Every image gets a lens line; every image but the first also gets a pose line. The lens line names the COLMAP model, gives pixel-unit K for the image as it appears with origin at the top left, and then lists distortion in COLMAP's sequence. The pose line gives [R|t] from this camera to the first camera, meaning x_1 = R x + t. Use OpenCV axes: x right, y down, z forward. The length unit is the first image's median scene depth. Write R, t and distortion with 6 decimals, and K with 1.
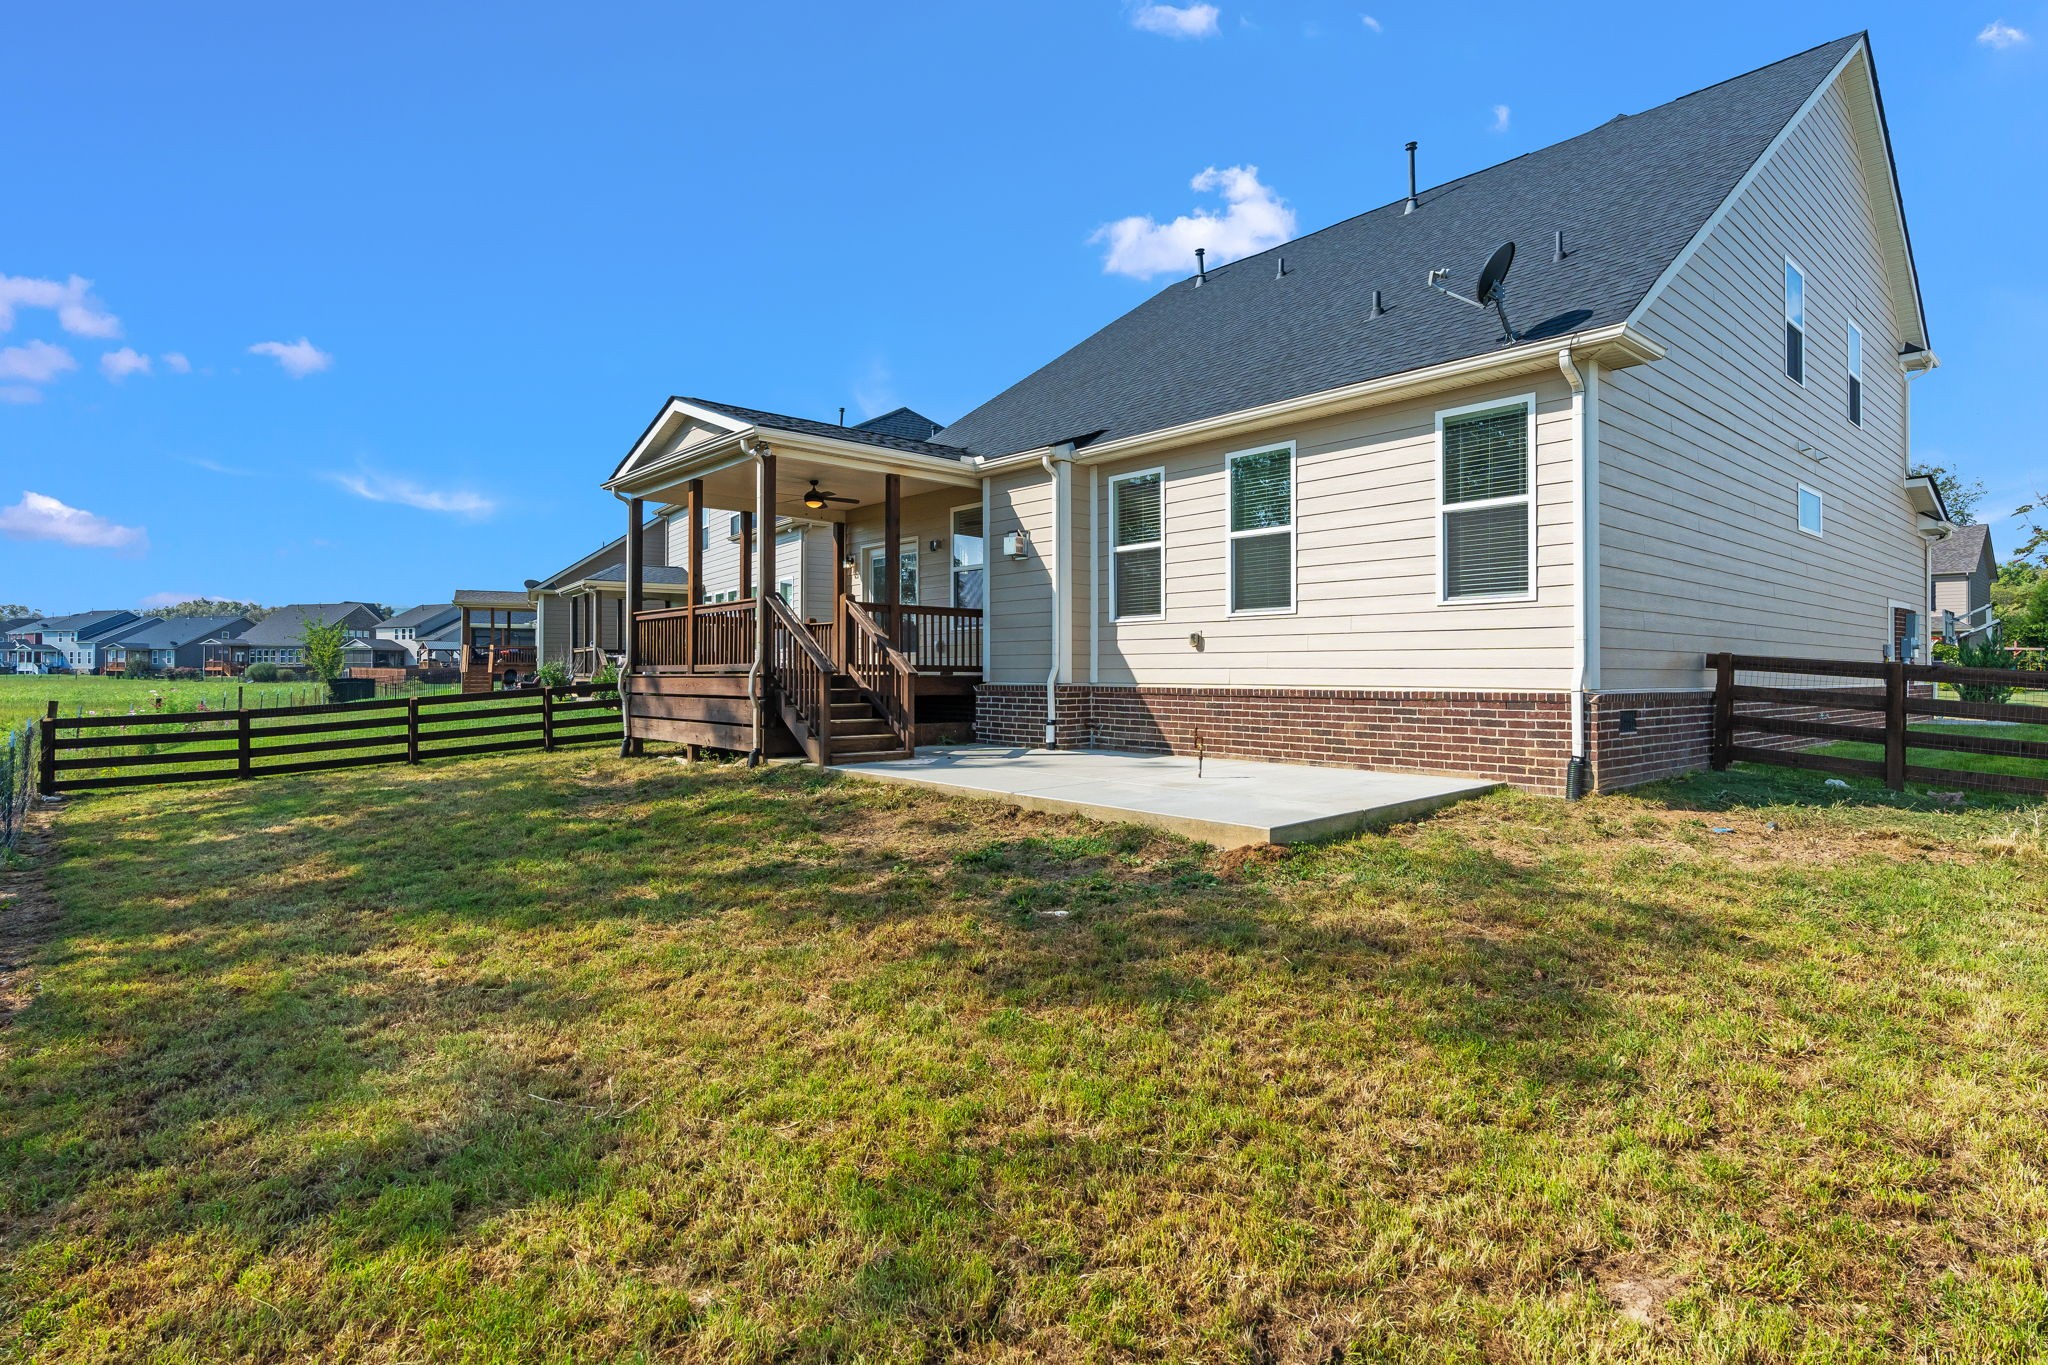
lens RADIAL K [[1032.6, 0, 1027.5], [0, 1032.6, 652.0], [0, 0, 1]] dist [-0.001143, -0.000071]
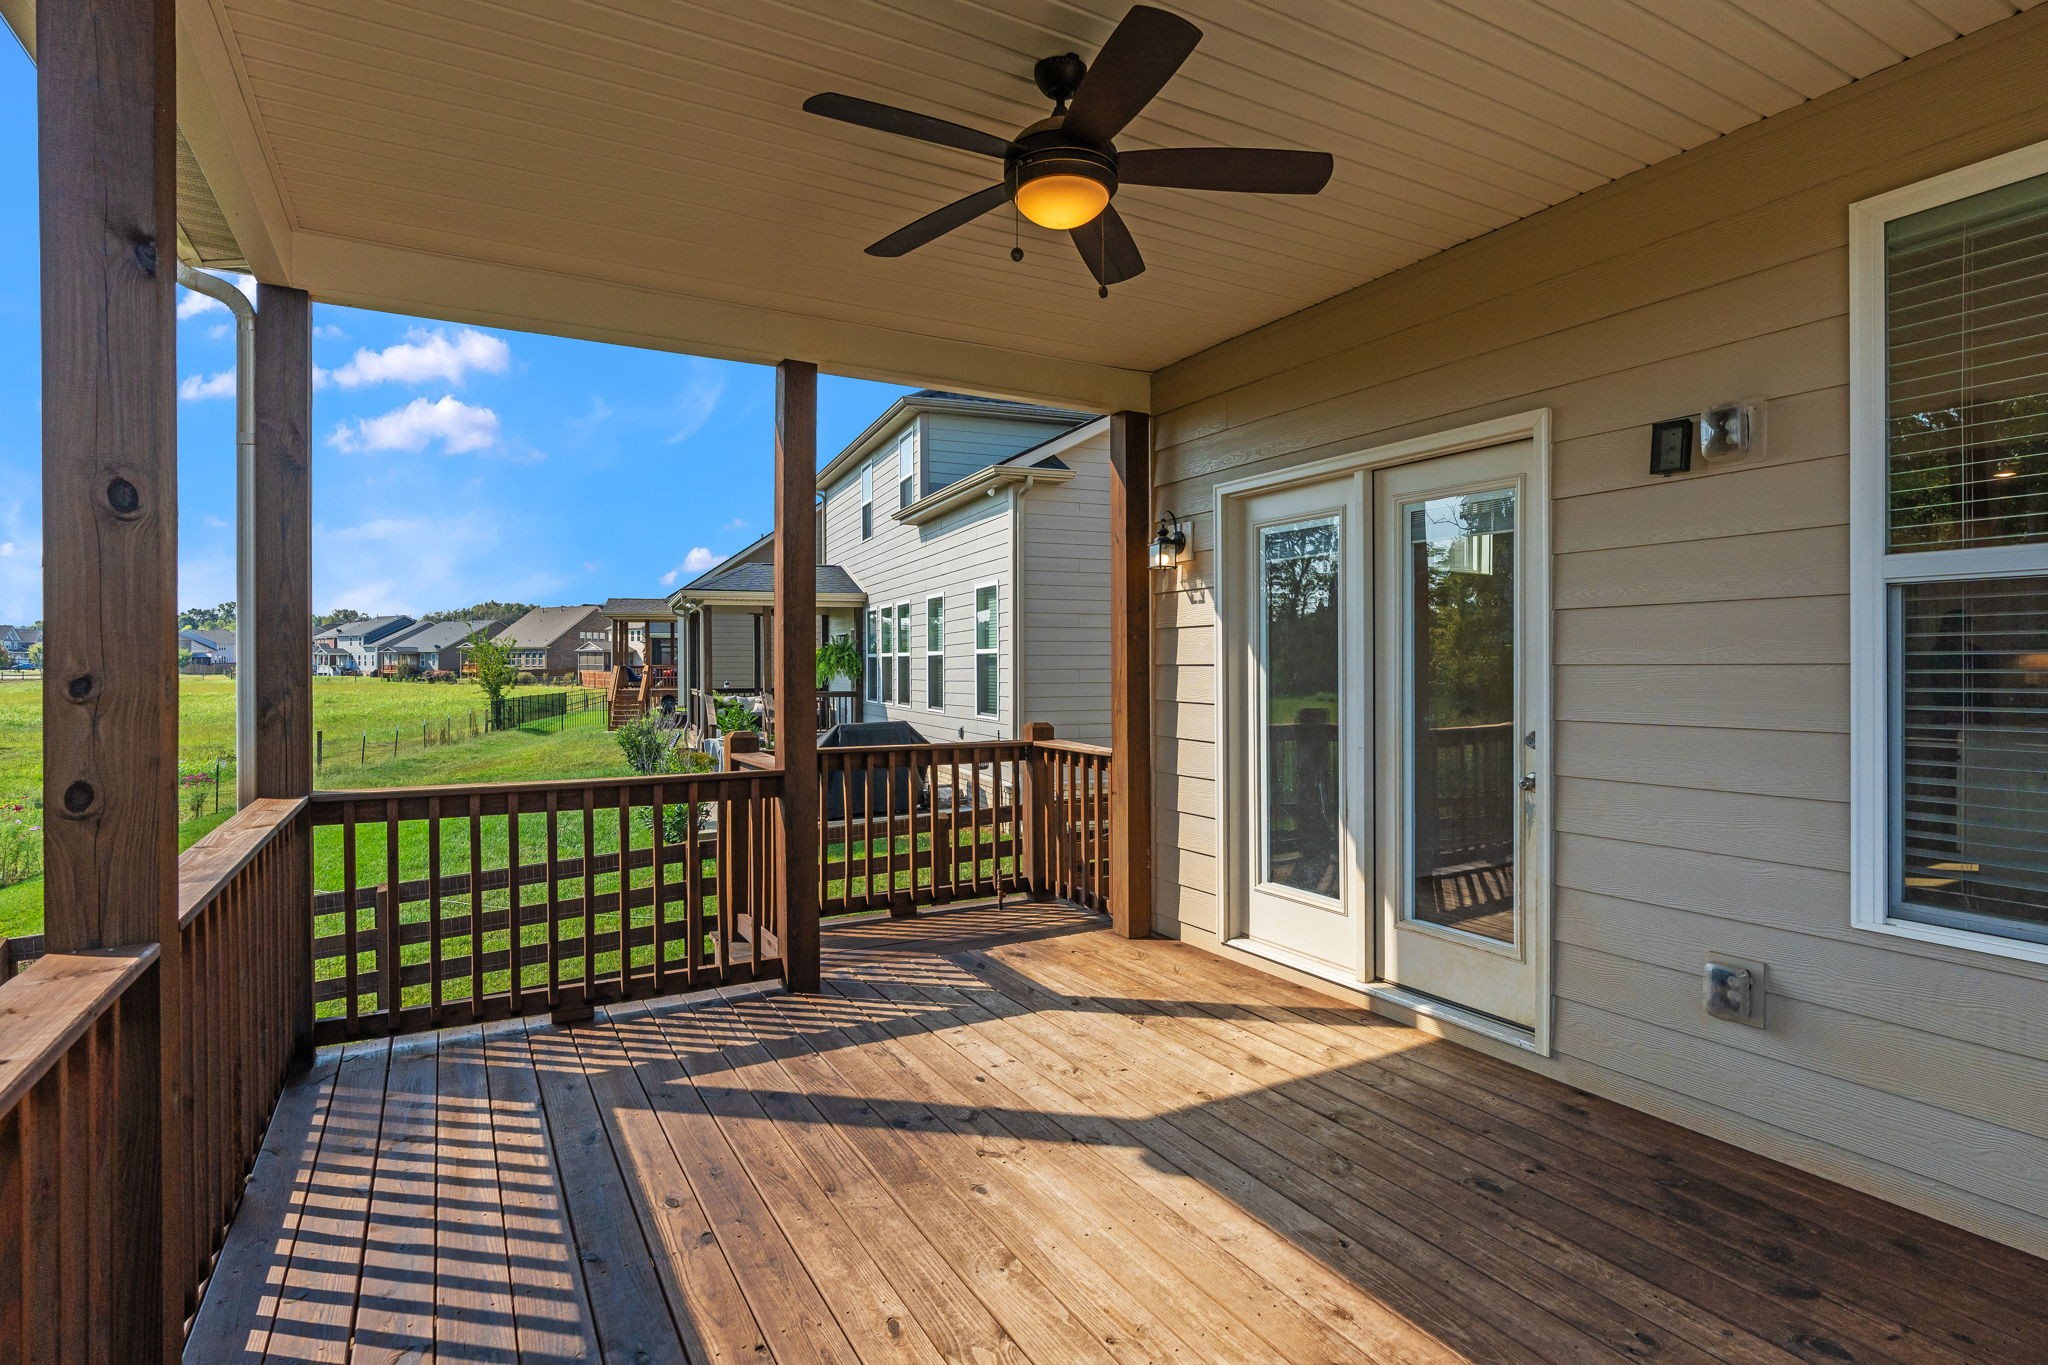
lens RADIAL K [[1032.6, 0, 1027.5], [0, 1032.6, 652.0], [0, 0, 1]] dist [-0.001143, -0.000071]
pose [[0.978422, -0.007446, -0.206483, -0.088479], [0.009735, 0.999902, 0.010073, -0.035601], [0.206388, -0.011865, 0.978398, 0.414574]]
